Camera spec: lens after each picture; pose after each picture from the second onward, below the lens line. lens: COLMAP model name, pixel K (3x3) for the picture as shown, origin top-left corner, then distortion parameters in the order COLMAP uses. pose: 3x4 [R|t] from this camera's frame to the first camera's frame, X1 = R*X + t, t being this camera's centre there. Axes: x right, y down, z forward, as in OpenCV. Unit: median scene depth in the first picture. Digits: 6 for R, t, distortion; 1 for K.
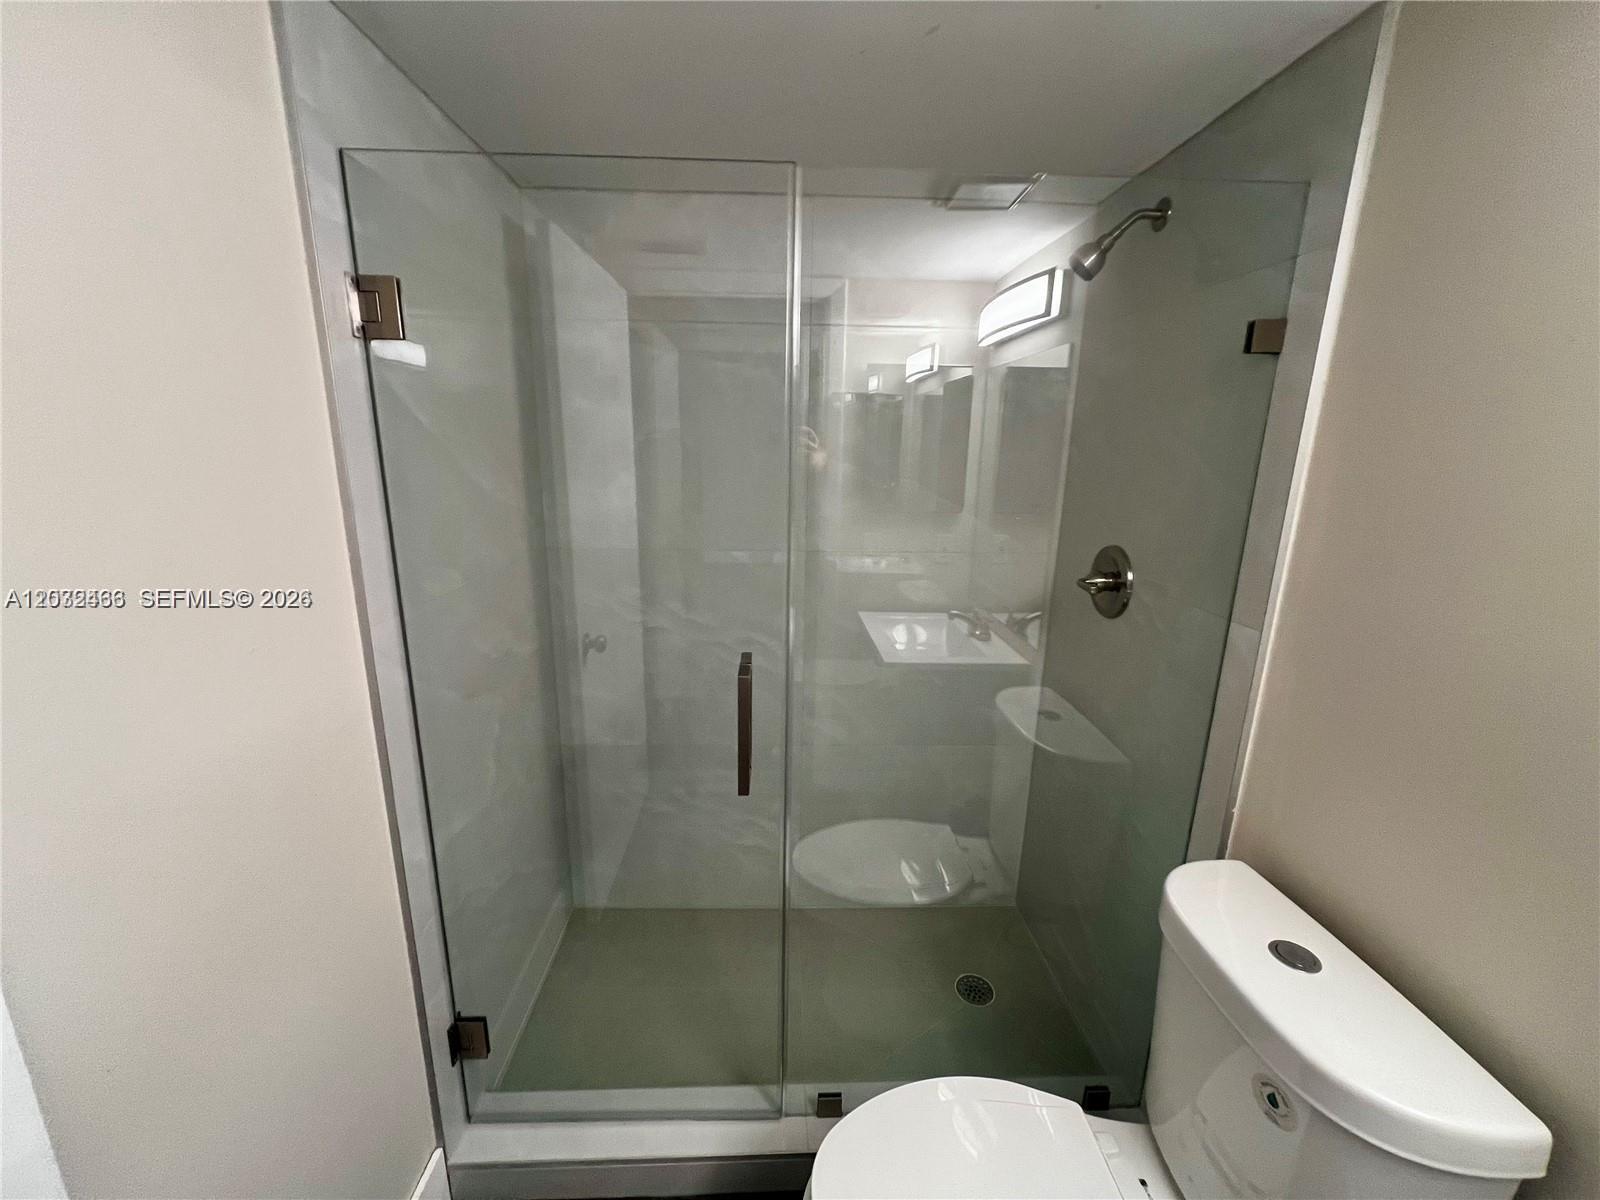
lens RADIAL K [[641.3, 0, 799.1], [0, 641.3, 599.2], [0, 0, 1]] dist [-0.001566, -0.000221]
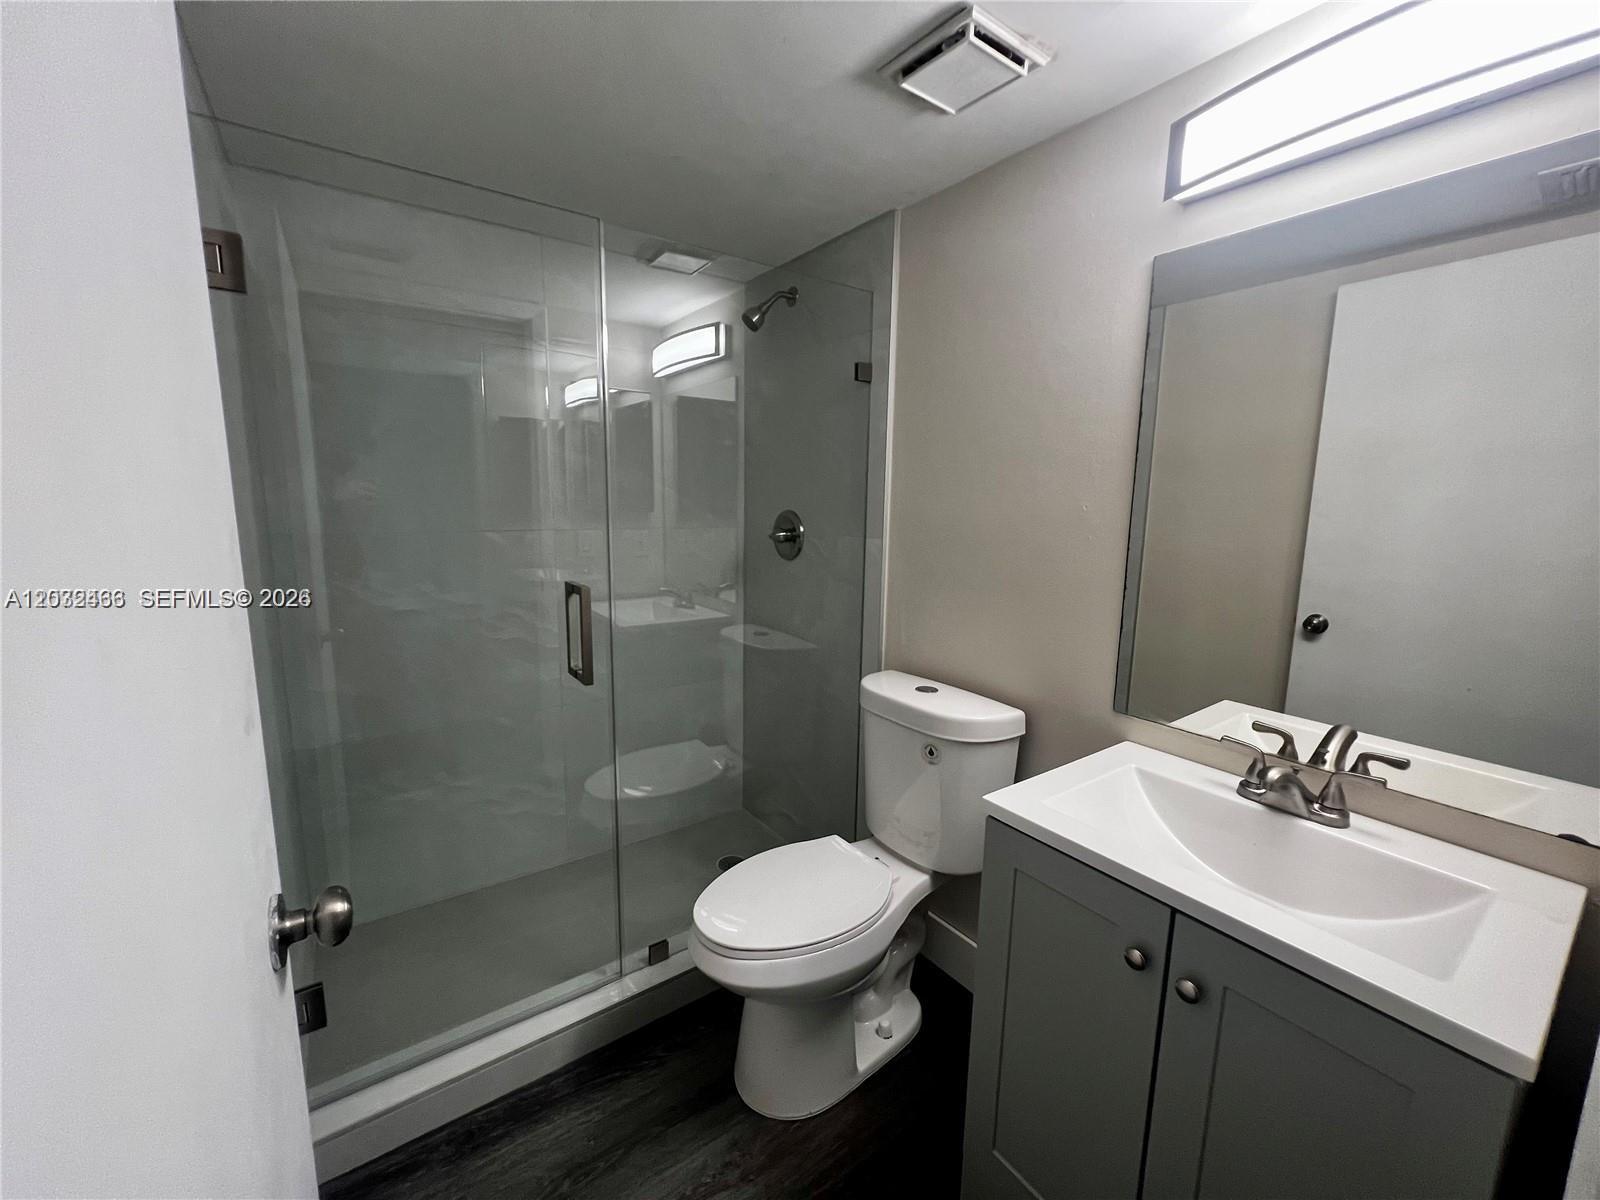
lens RADIAL K [[641.3, 0, 802.3], [0, 641.3, 602.1], [0, 0, 1]] dist [-0.001566, -0.000221]
pose [[0.832908, -0.095373, 0.545132, -0.302464], [0.132886, 0.990686, -0.029711, 0.171718], [-0.537221, 0.097187, 0.837824, -0.232595]]
